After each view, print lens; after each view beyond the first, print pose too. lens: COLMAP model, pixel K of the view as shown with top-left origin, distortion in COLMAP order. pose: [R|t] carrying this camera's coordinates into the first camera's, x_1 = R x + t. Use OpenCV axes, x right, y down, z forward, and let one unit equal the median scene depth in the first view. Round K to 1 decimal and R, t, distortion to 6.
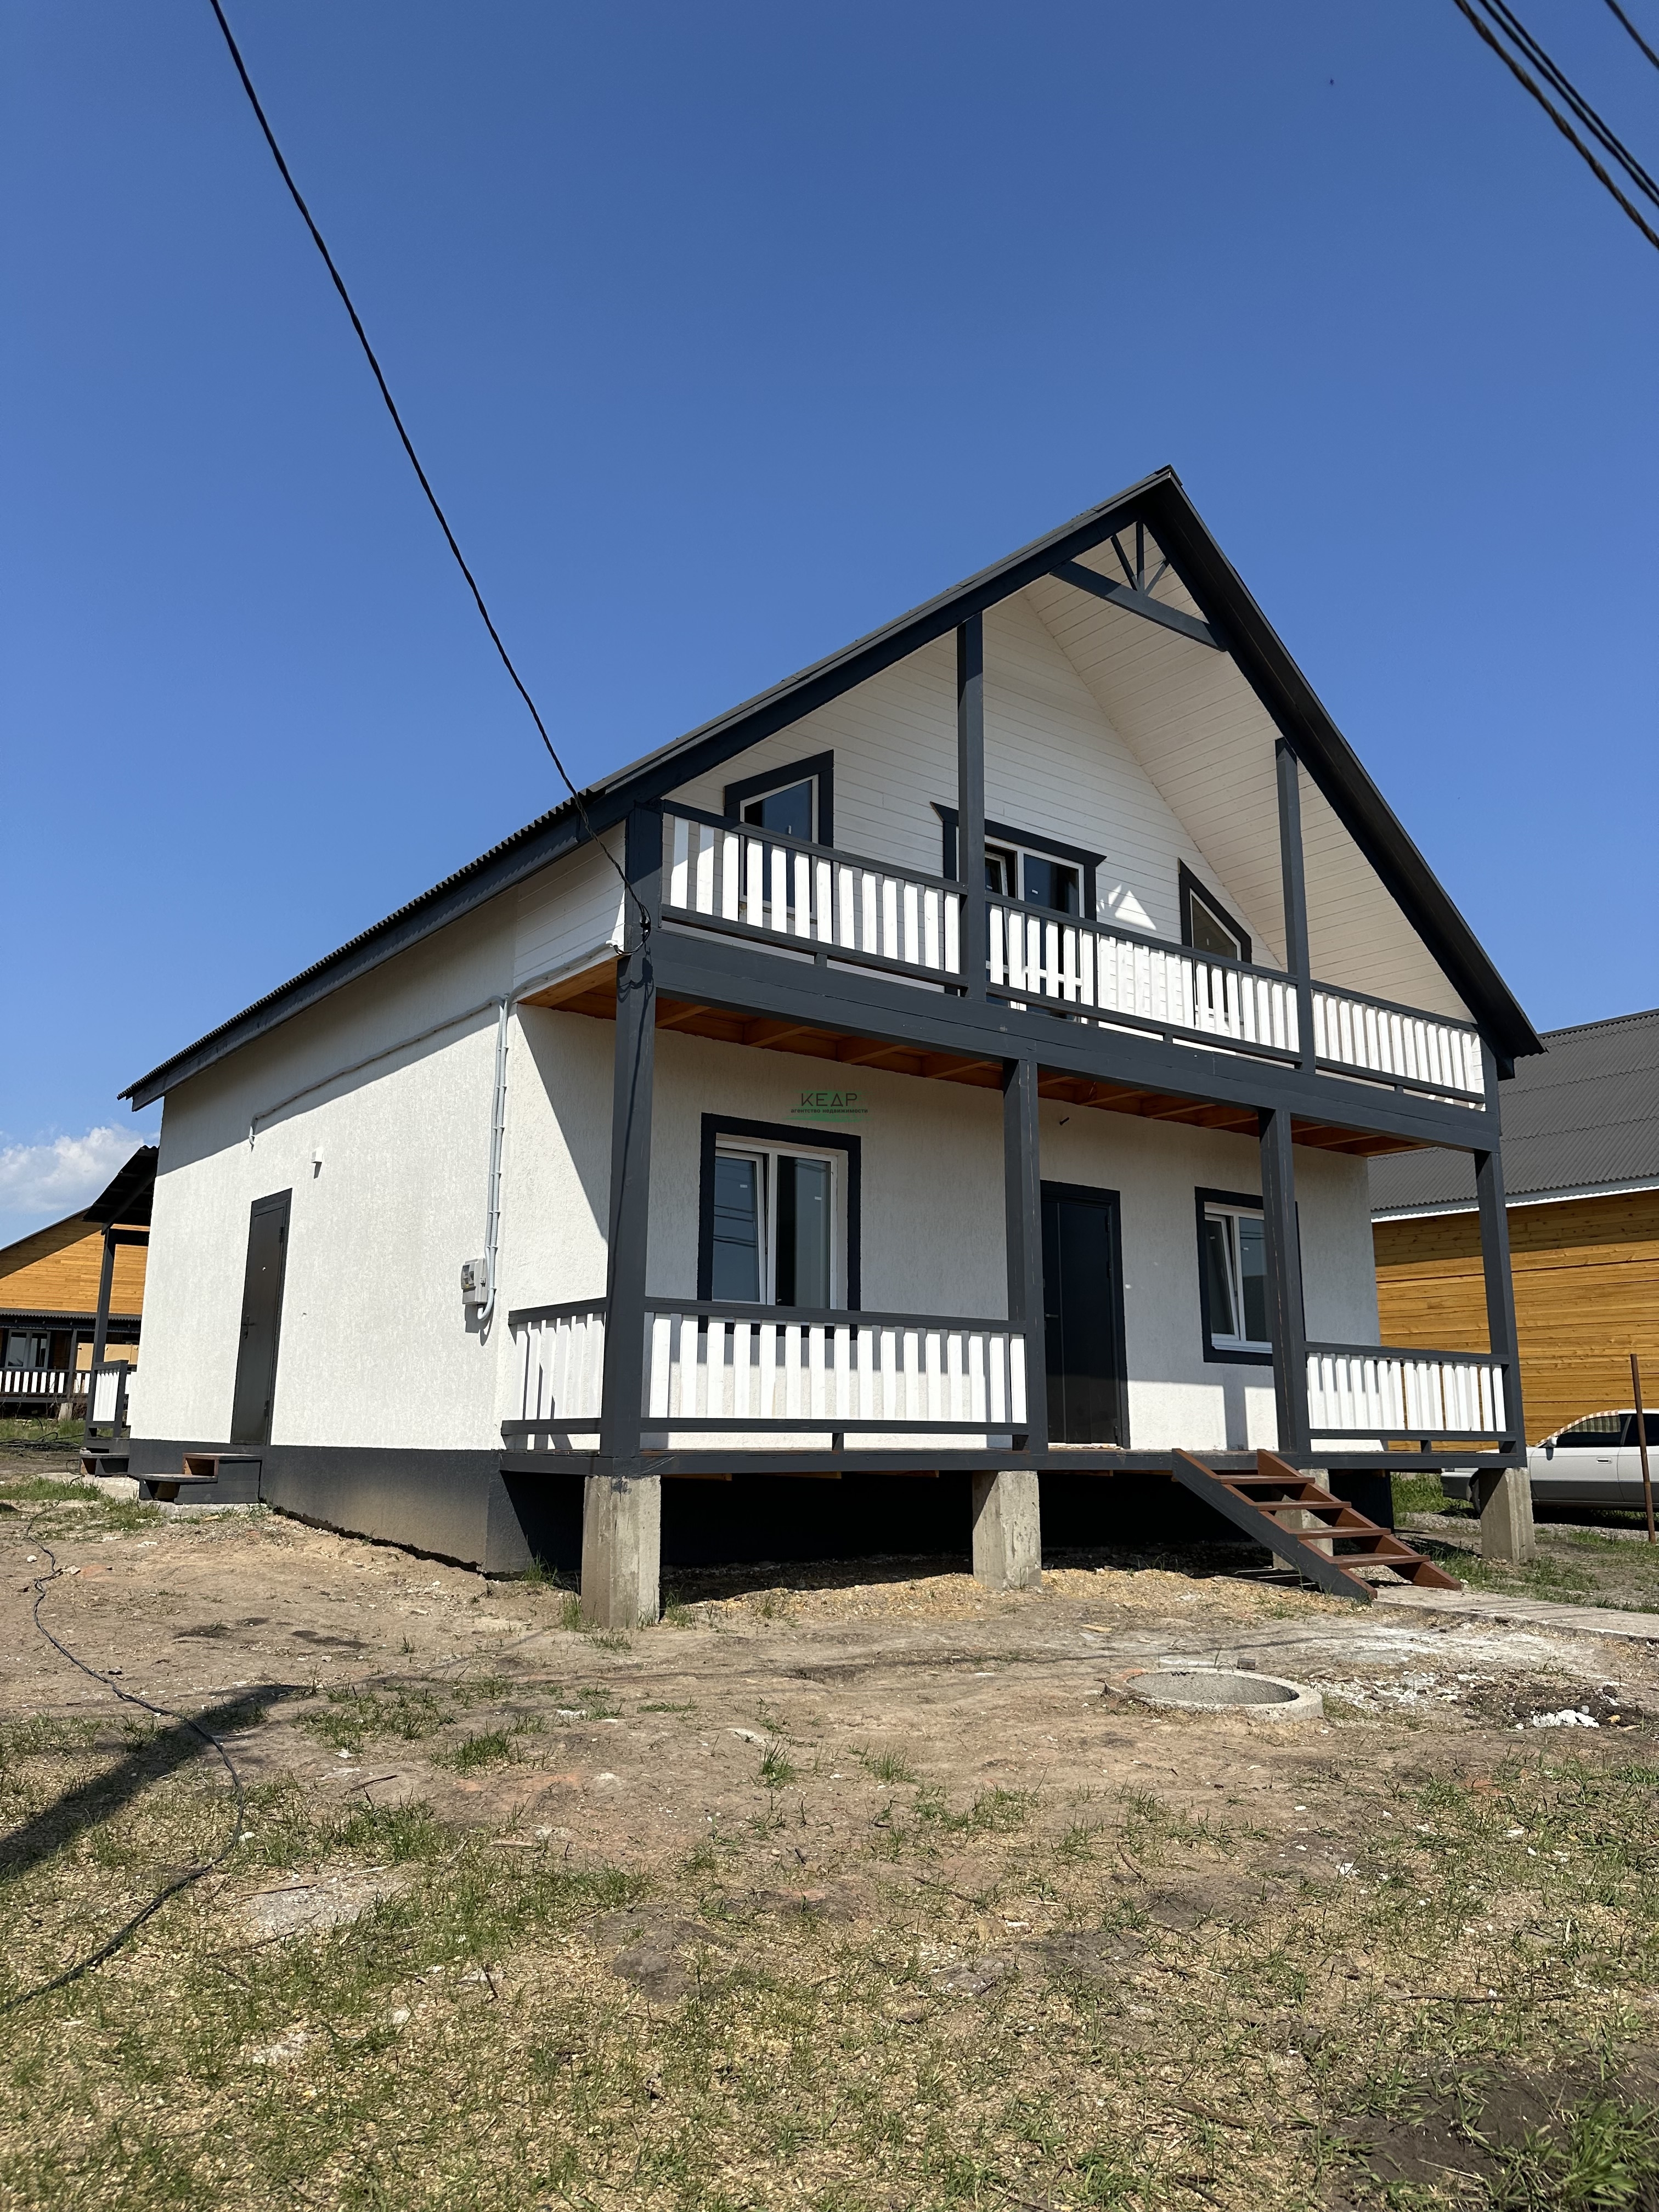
lens RADIAL K [[1562.1, 0, 827.2], [0, 1562.1, 1092.5], [0, 0, 1]] dist [0.051531, -0.041891]
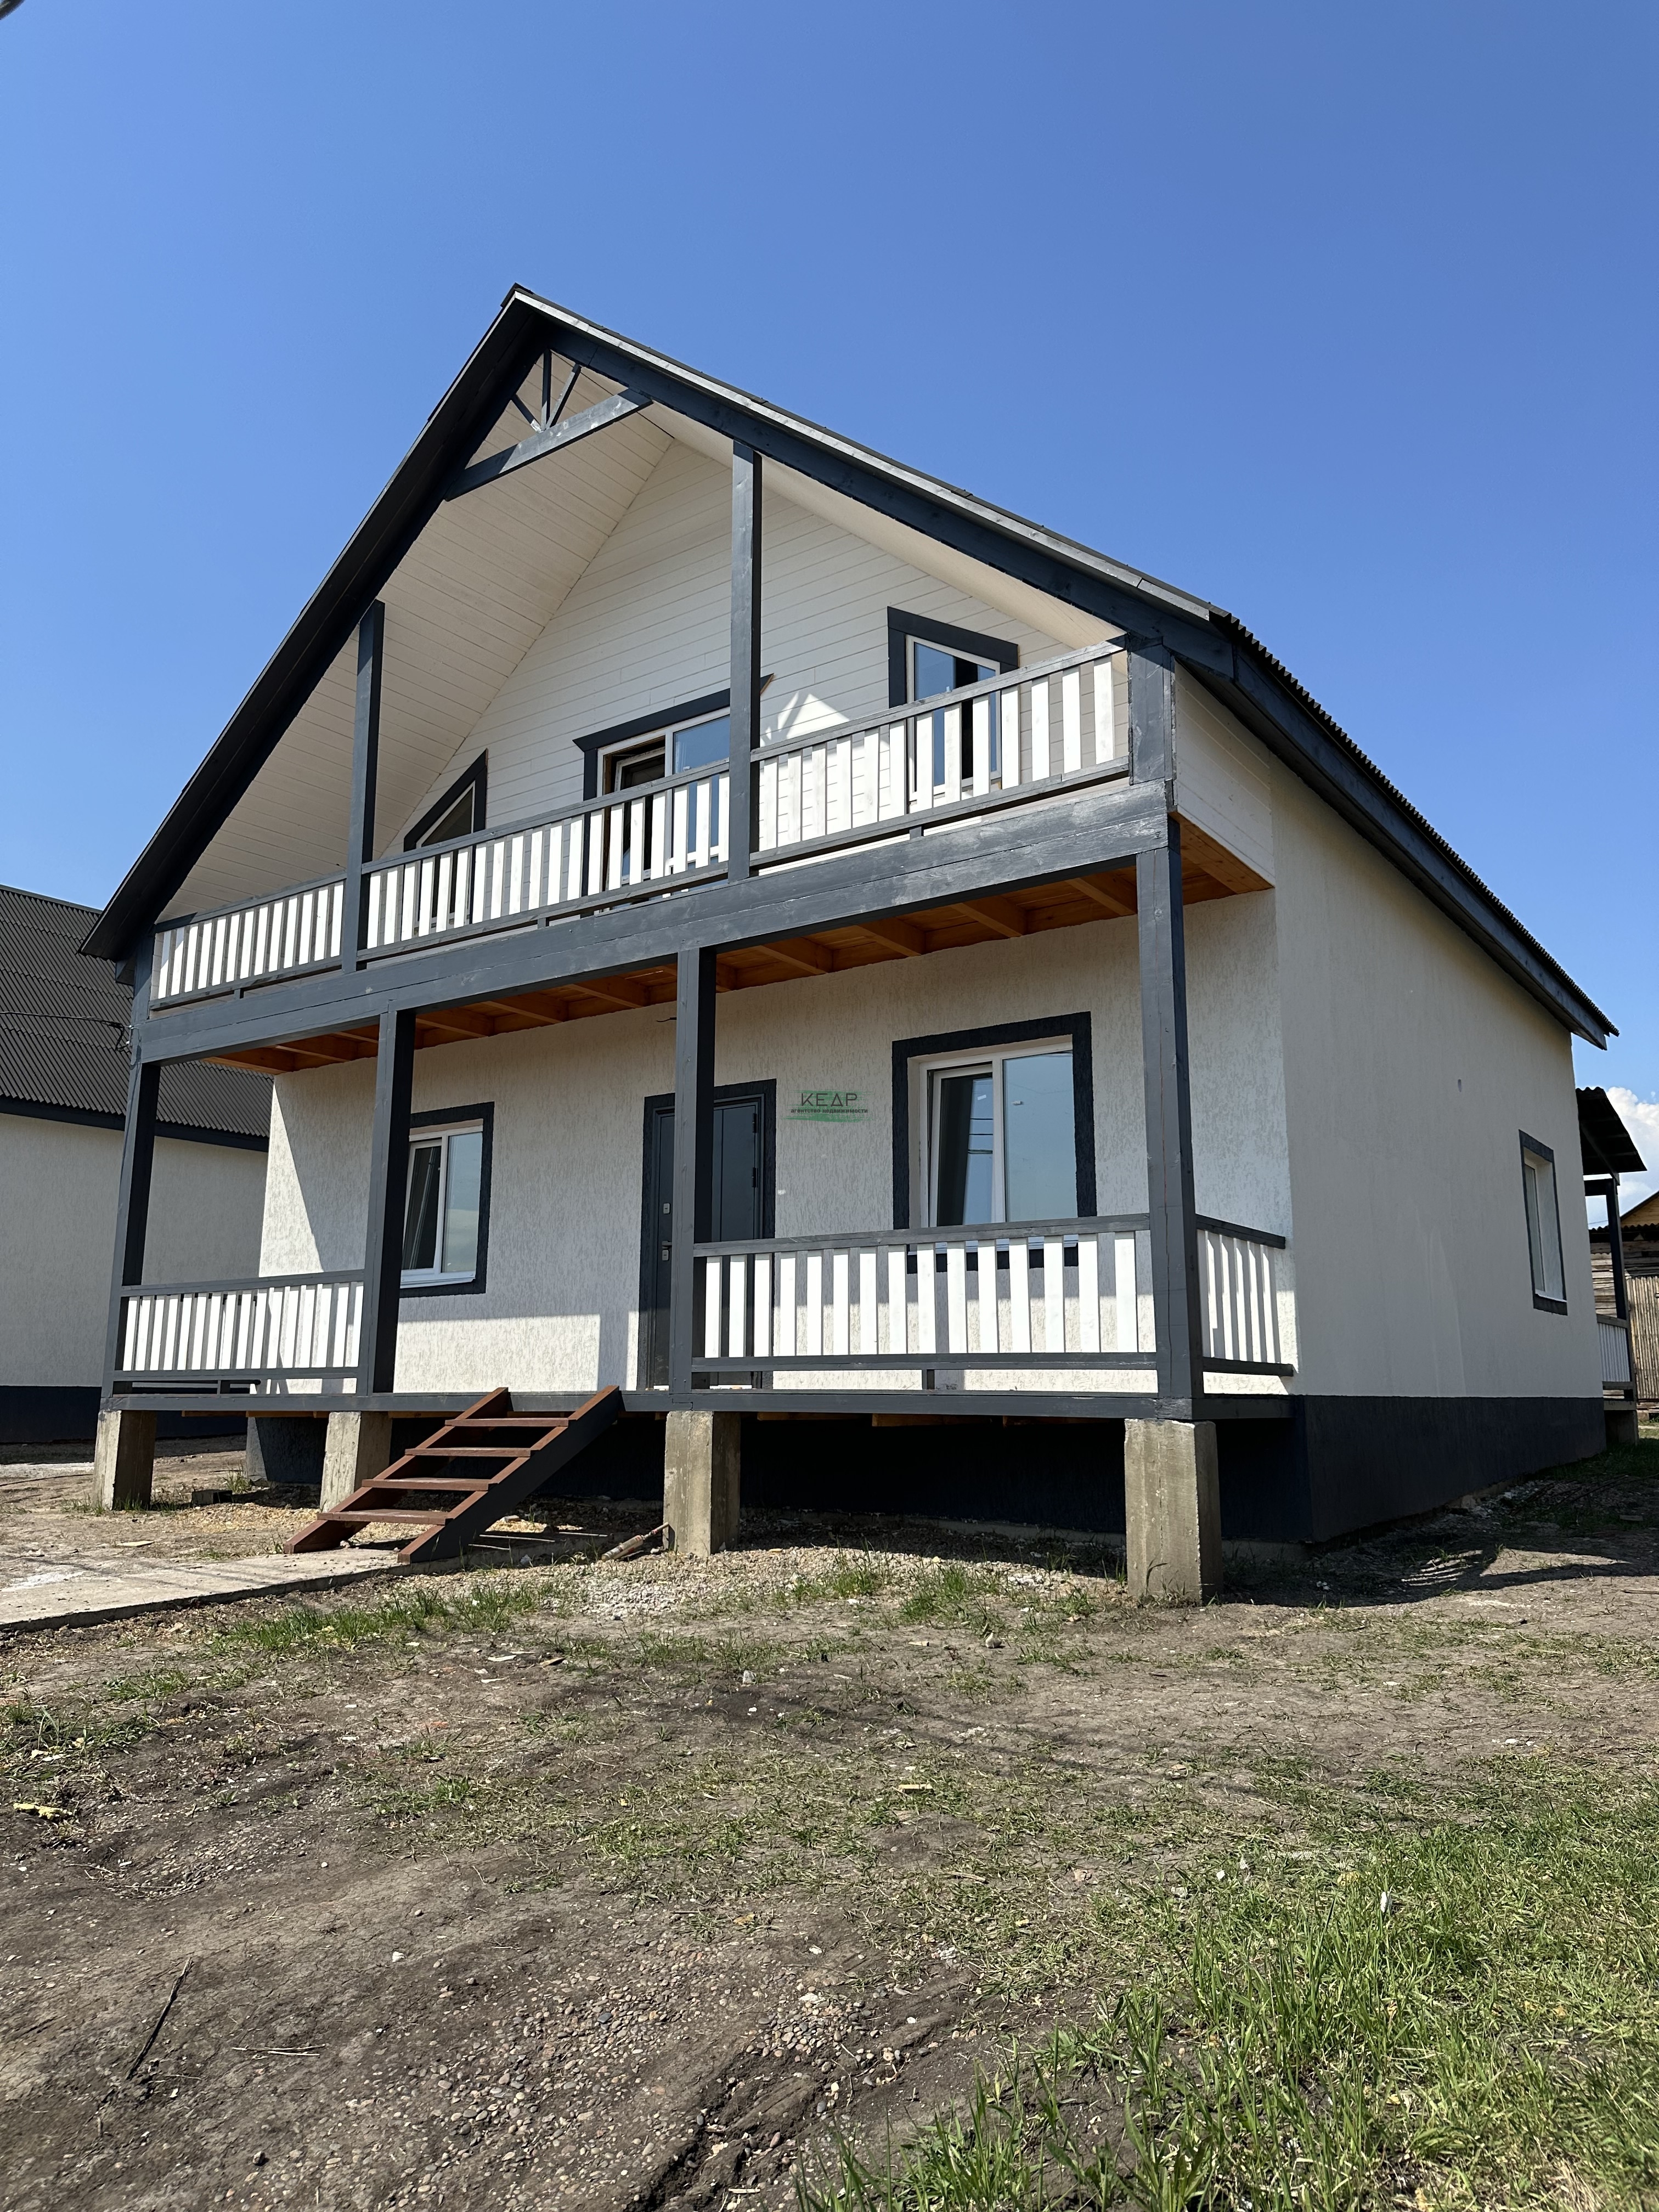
lens RADIAL K [[1562.1, 0, 824.3], [0, 1562.1, 1096.5], [0, 0, 1]] dist [0.051531, -0.041891]
pose [[0.314091, -0.179616, -0.932247, 1.003496], [0.209729, 0.970808, -0.116384, 0.181862], [0.925938, -0.158964, 0.342592, 0.780119]]
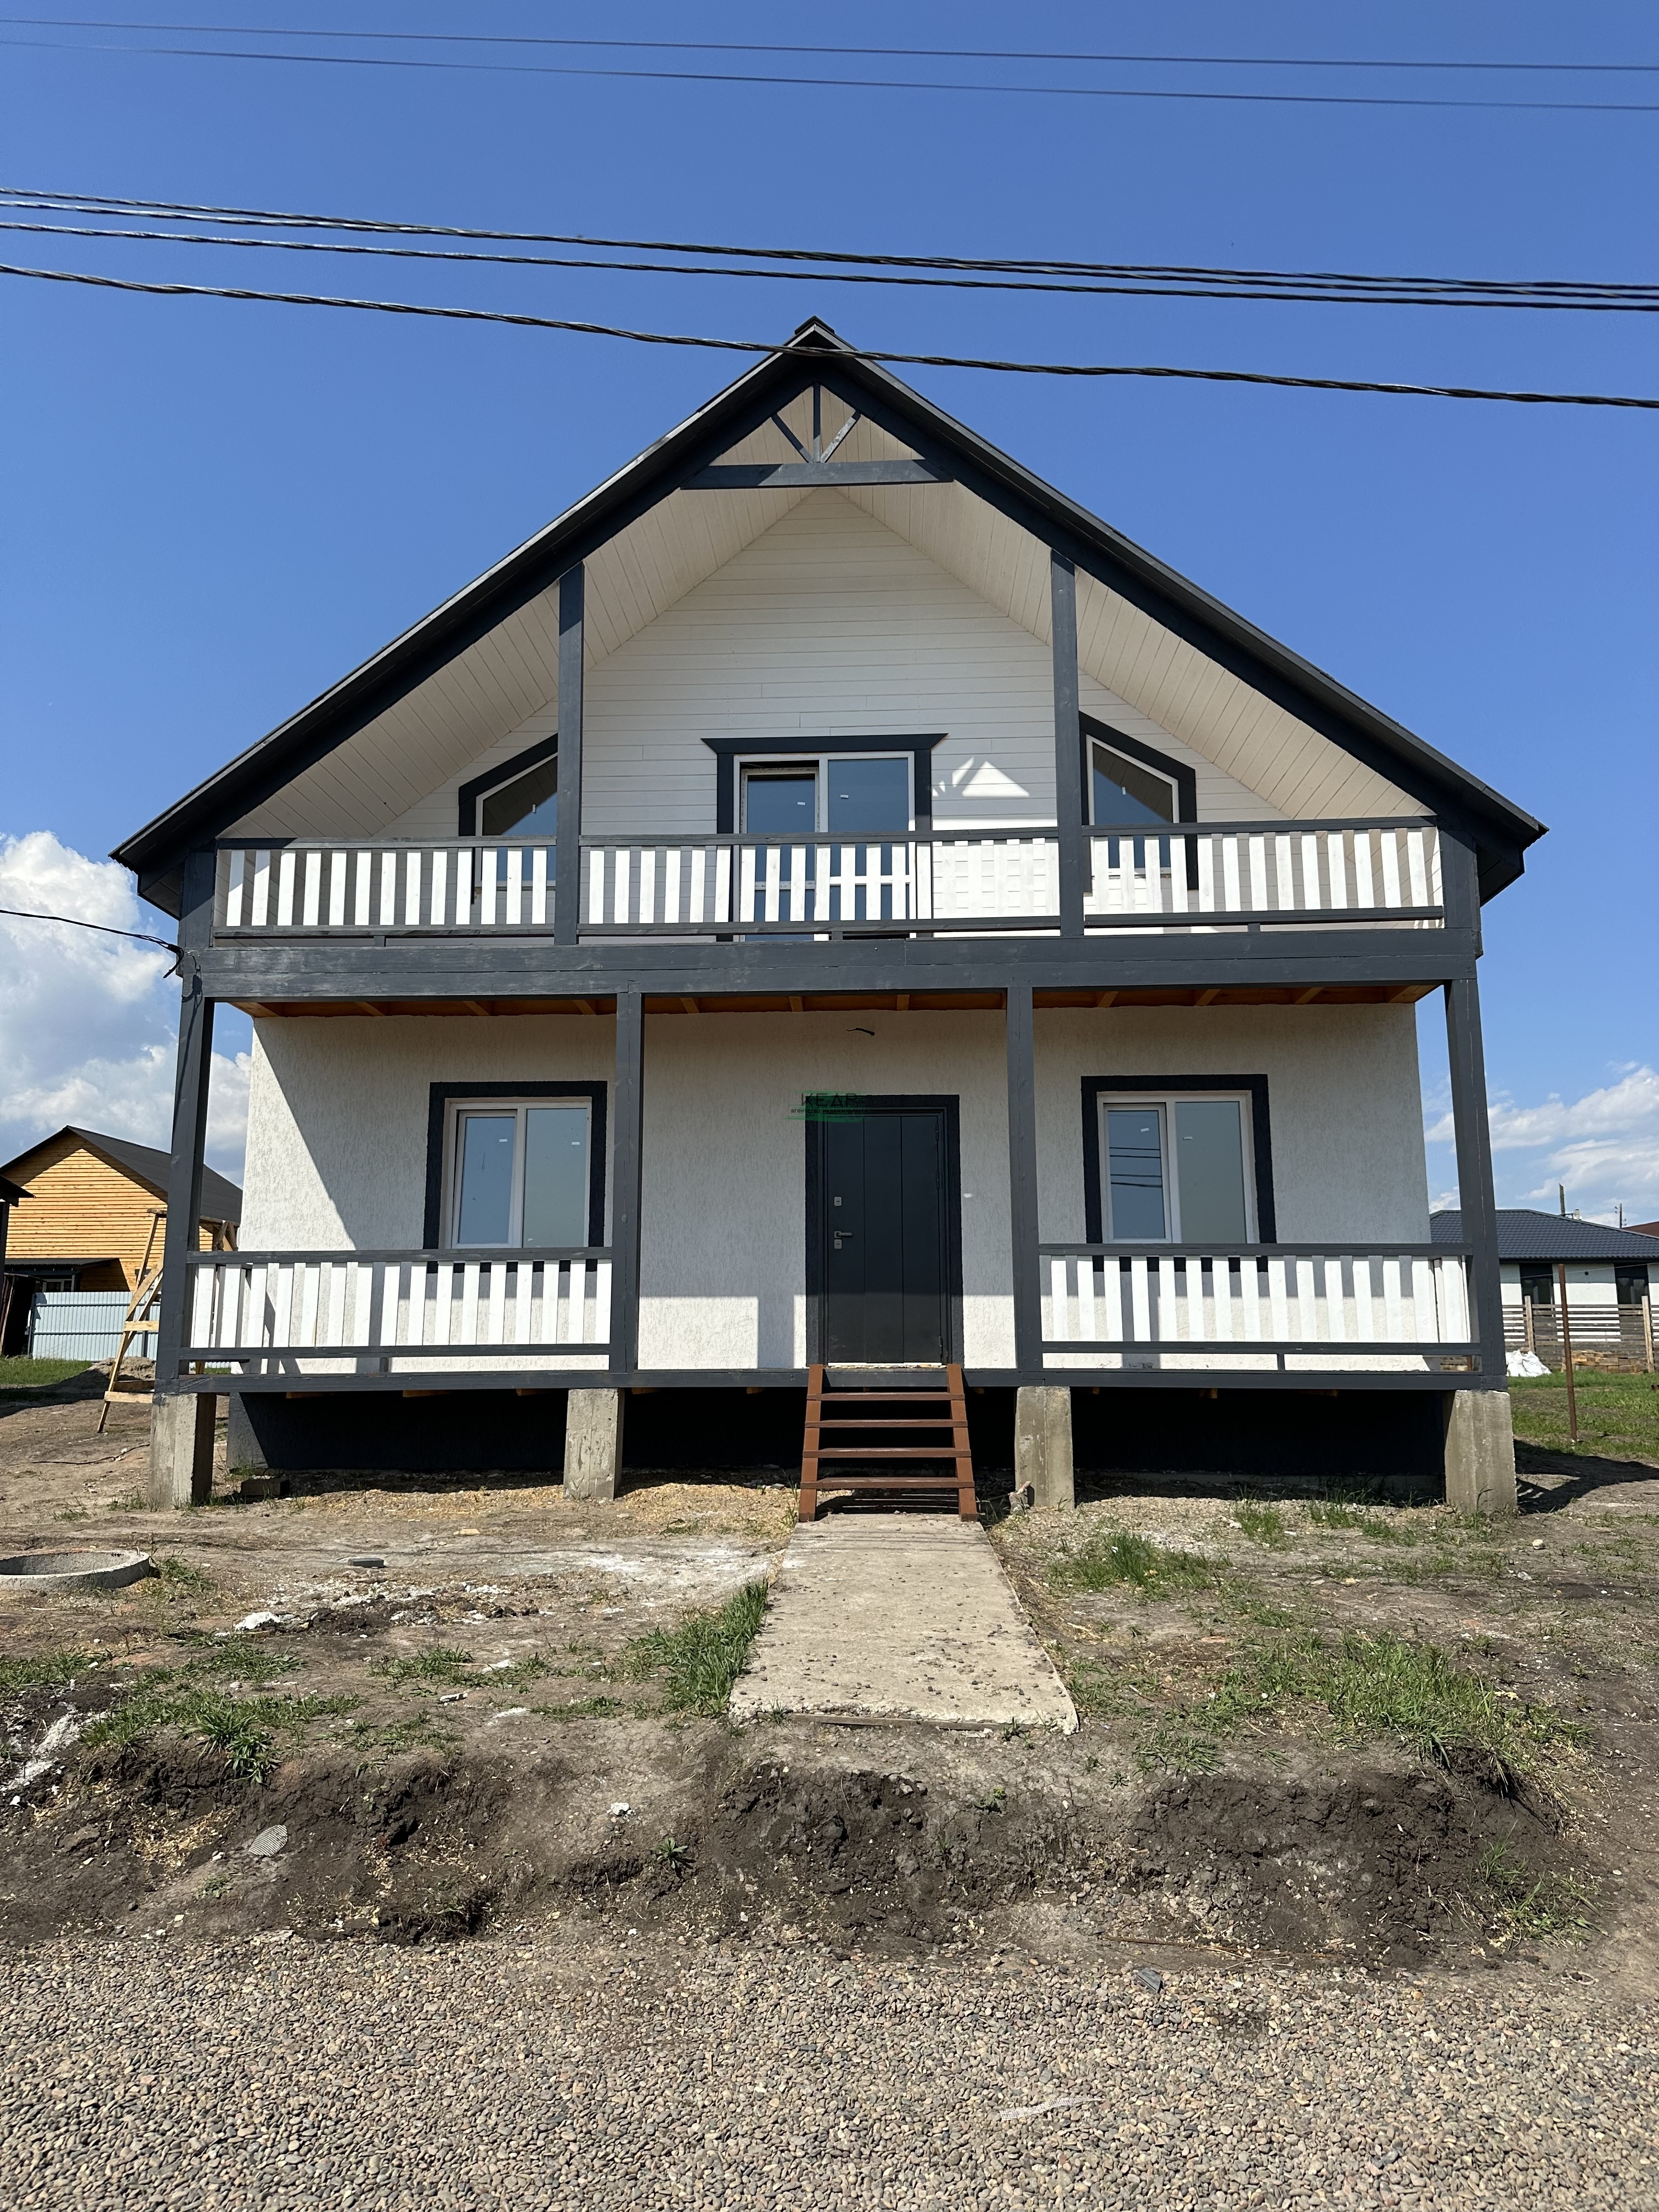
lens RADIAL K [[1562.1, 0, 846.3], [0, 1562.1, 1105.6], [0, 0, 1]] dist [0.051531, -0.041891]
pose [[0.777450, -0.110469, -0.619167, 0.746650], [0.143124, 0.989700, 0.003134, 0.060334], [0.612443, -0.091054, 0.785253, 0.241636]]
